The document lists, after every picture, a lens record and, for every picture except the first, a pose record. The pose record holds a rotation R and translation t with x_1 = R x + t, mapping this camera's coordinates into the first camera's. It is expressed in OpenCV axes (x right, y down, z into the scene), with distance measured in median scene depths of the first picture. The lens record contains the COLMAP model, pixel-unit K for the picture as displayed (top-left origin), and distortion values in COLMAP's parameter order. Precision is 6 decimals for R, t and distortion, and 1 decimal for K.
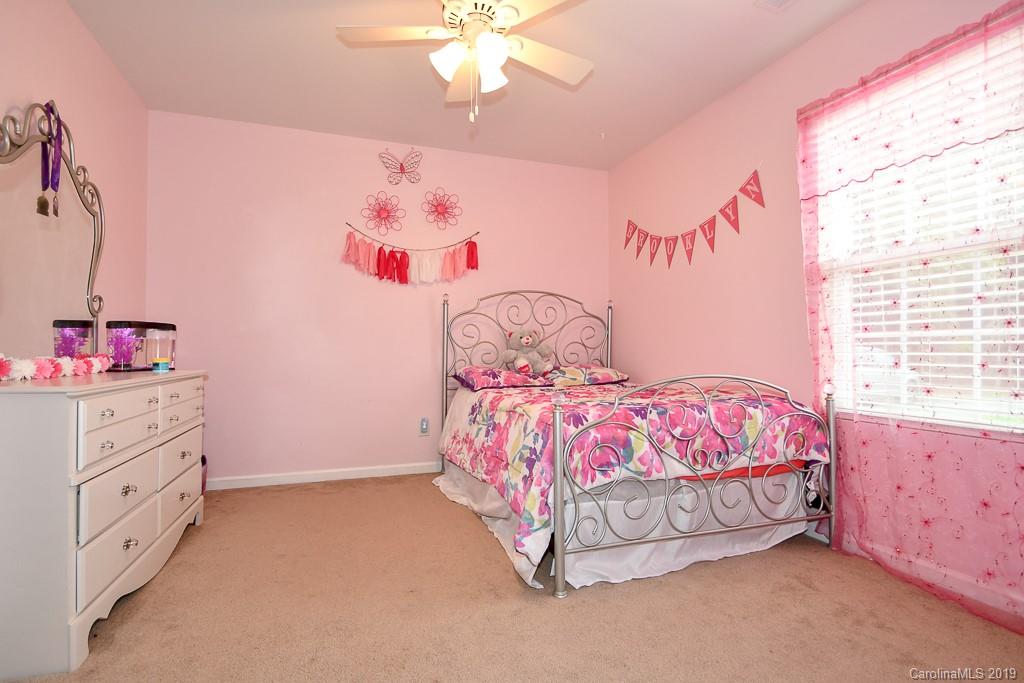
lens RADIAL K [[495.4, 0, 512.0], [0, 495.4, 348.1], [0, 0, 1]] dist [0.001282, -0.012040]
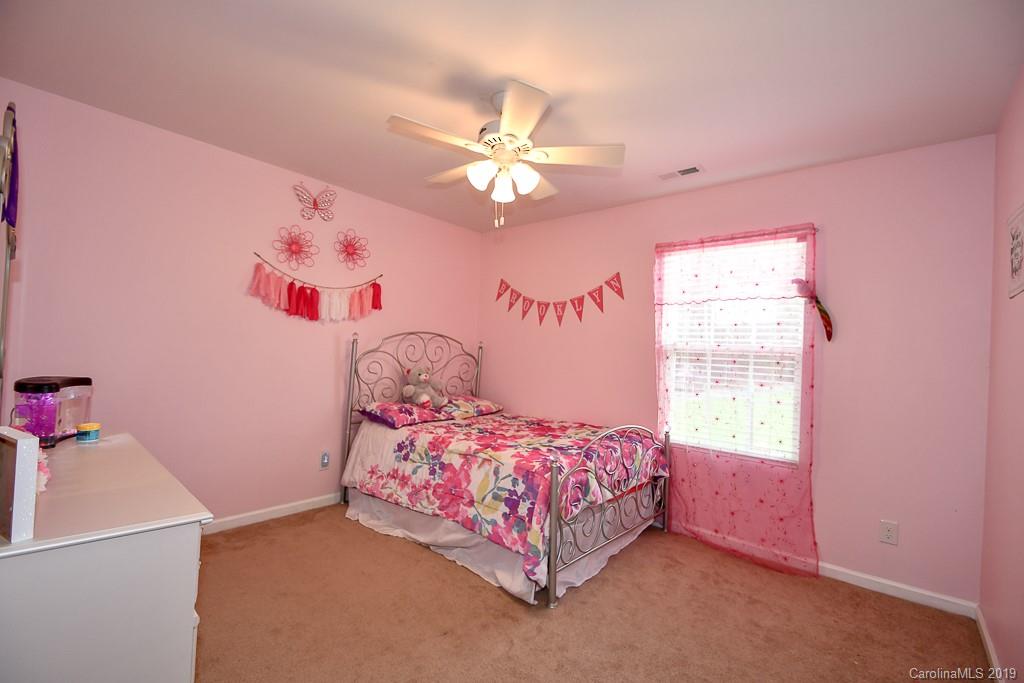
lens RADIAL K [[446.4, 0, 505.9], [0, 446.4, 346.5], [0, 0, 1]] dist [0.020881, -0.020086]
pose [[0.868531, 0.044731, 0.493612, -0.400679], [-0.048752, 0.998800, -0.004730, -0.113412], [-0.493231, -0.019956, 0.869670, 0.023354]]
